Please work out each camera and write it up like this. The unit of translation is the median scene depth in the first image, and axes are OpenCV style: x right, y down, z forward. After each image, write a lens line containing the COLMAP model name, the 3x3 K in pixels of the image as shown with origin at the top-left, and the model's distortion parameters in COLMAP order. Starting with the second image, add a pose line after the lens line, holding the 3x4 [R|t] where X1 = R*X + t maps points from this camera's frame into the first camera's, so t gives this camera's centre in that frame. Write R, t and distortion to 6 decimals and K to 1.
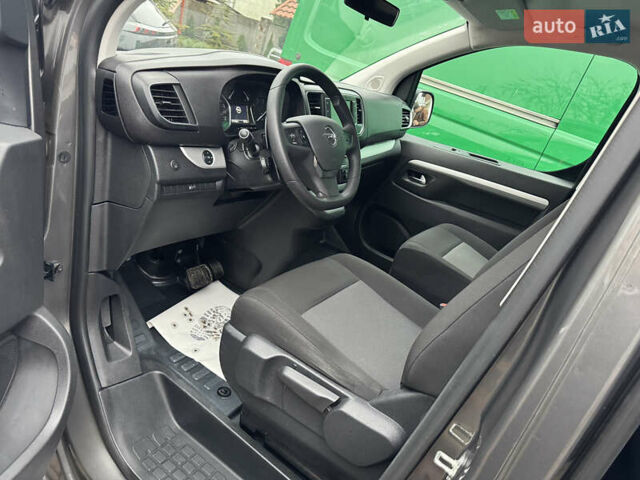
lens RADIAL K [[453.3, 0, 320.0], [0, 453.3, 240.0], [0, 0, 1]] dist [0.005728, -0.001551]
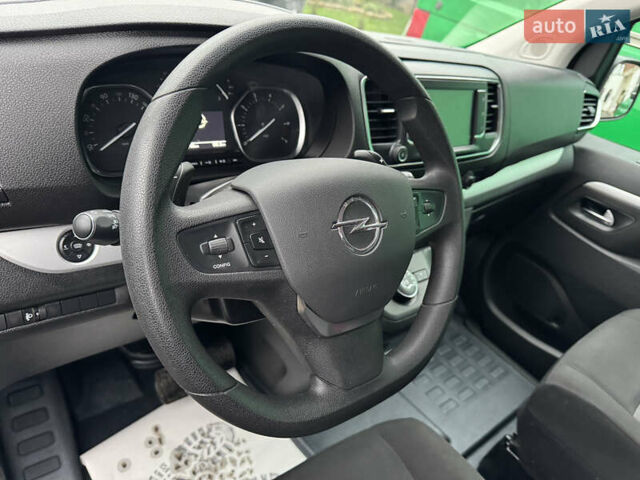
lens RADIAL K [[489.6, 0, 320.0], [0, 489.6, 240.0], [0, 0, 1]] dist [-0.009286, -0.003972]
pose [[0.957185, 0.105298, -0.269648, 0.063690], [-0.087925, 0.993243, 0.075749, -0.159580], [0.275802, -0.048797, 0.959975, 0.408160]]
